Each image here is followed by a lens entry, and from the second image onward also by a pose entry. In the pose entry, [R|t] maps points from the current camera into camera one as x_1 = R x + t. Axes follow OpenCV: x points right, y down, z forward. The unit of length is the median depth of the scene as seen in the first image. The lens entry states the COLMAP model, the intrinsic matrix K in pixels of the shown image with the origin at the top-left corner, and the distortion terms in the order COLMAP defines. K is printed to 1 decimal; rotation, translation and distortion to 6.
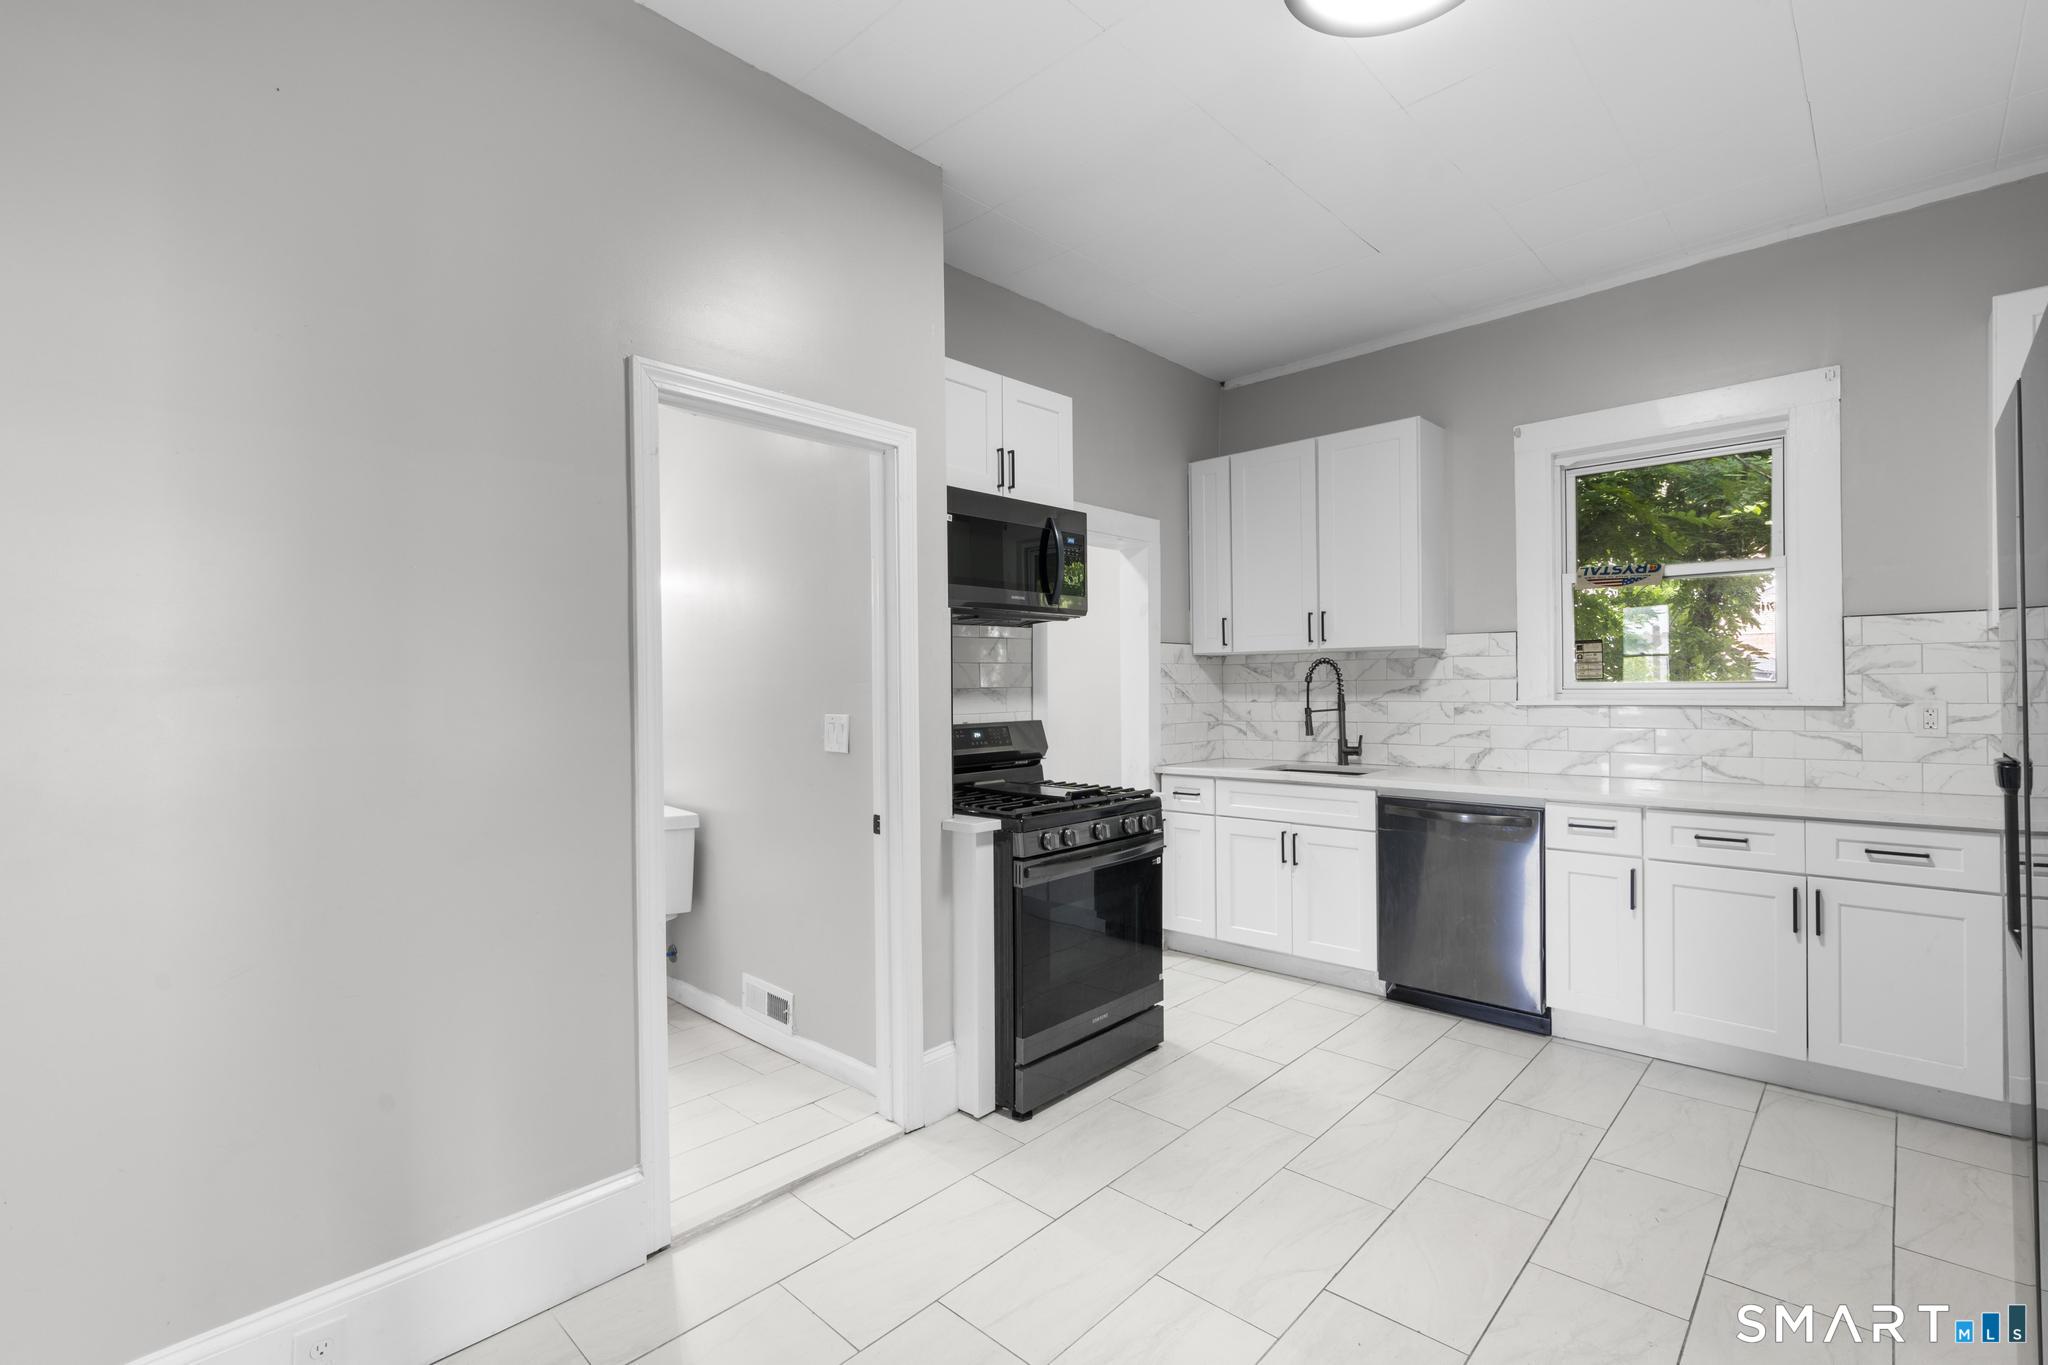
lens RADIAL K [[915.8, 0, 1020.1], [0, 915.8, 685.0], [0, 0, 1]] dist [-0.012330, 0.005450]
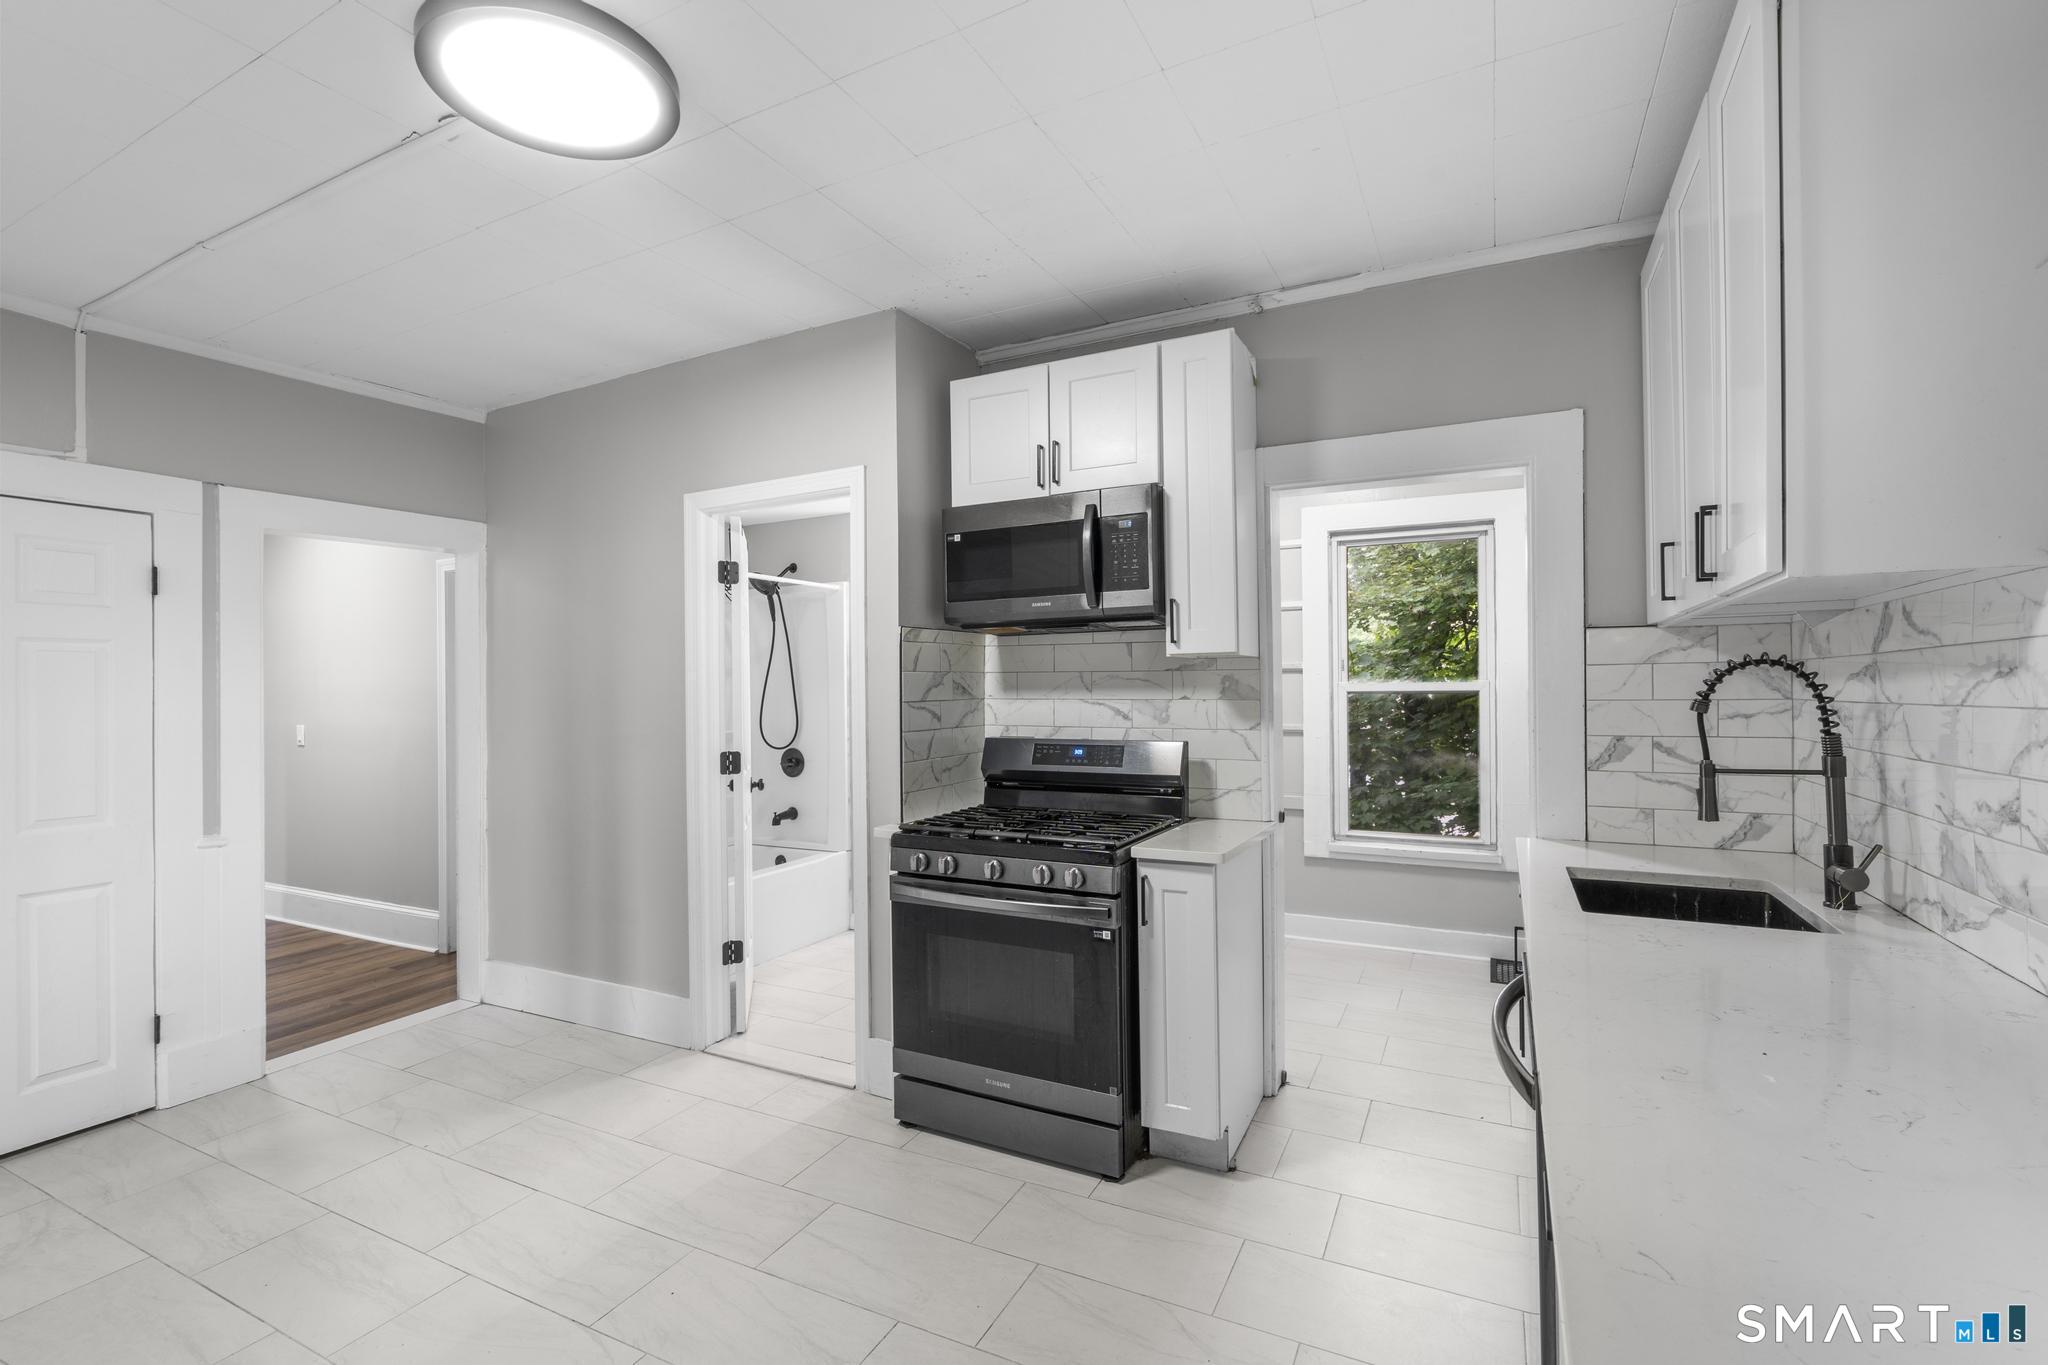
lens RADIAL K [[915.8, 0, 1020.1], [0, 915.8, 685.0], [0, 0, 1]] dist [-0.012330, 0.005450]
pose [[0.281932, 0.011727, -0.959363, 0.793609], [0.003792, 0.999904, 0.013337, -0.025051], [0.959427, -0.007398, 0.281861, 0.657525]]
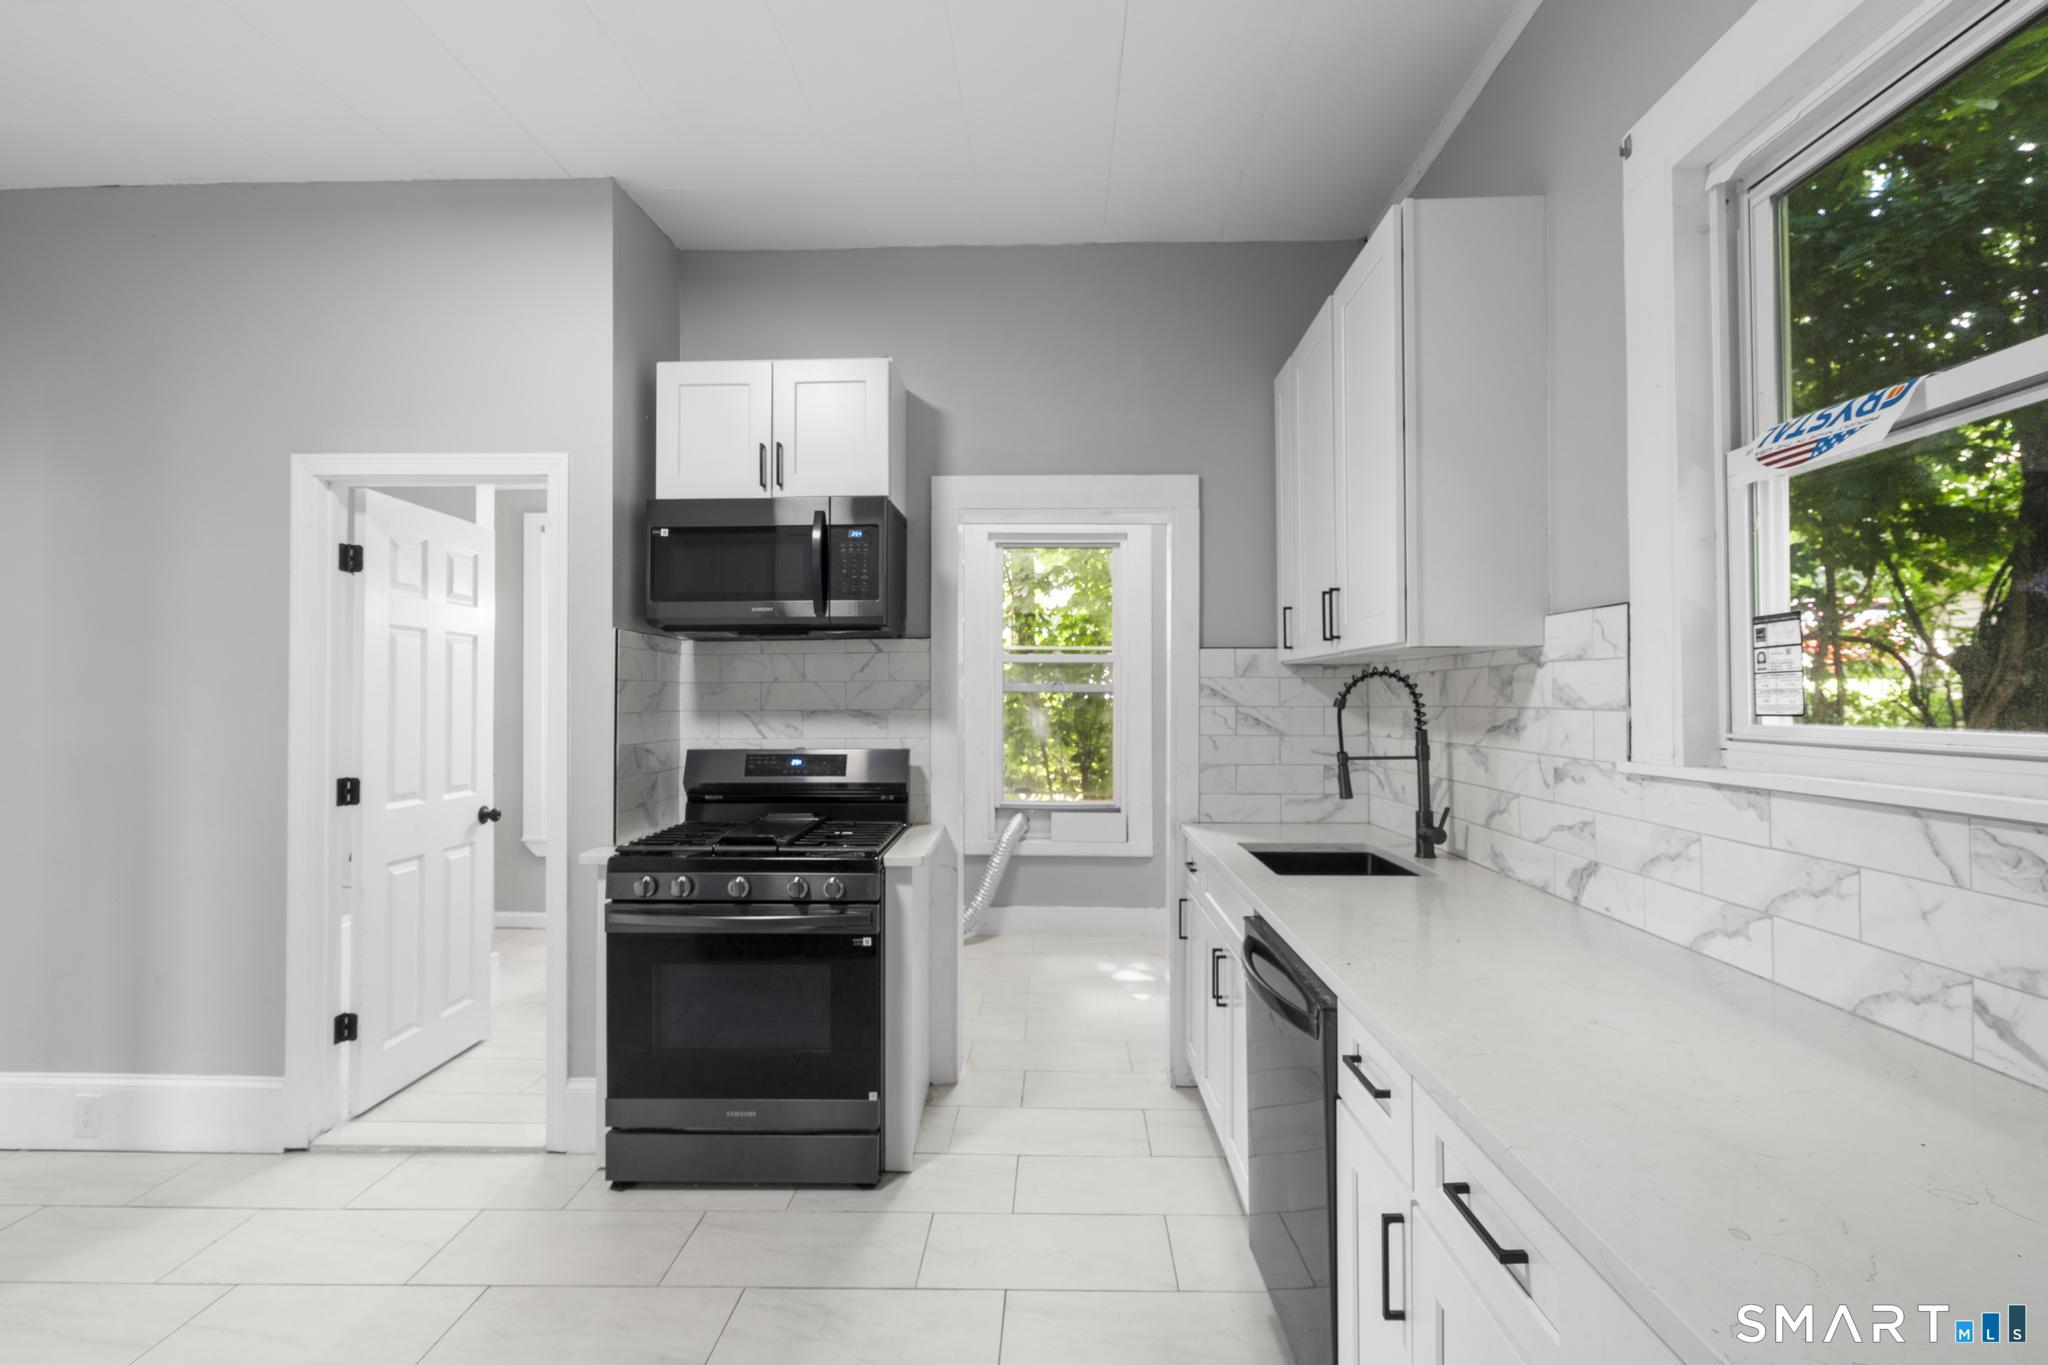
lens RADIAL K [[915.8, 0, 1020.1], [0, 915.8, 685.0], [0, 0, 1]] dist [-0.012330, 0.005450]
pose [[0.669157, -0.000764, -0.743121, 0.744075], [-0.003914, 0.999982, -0.004553, -0.017941], [0.743111, 0.005955, 0.669142, 0.542014]]
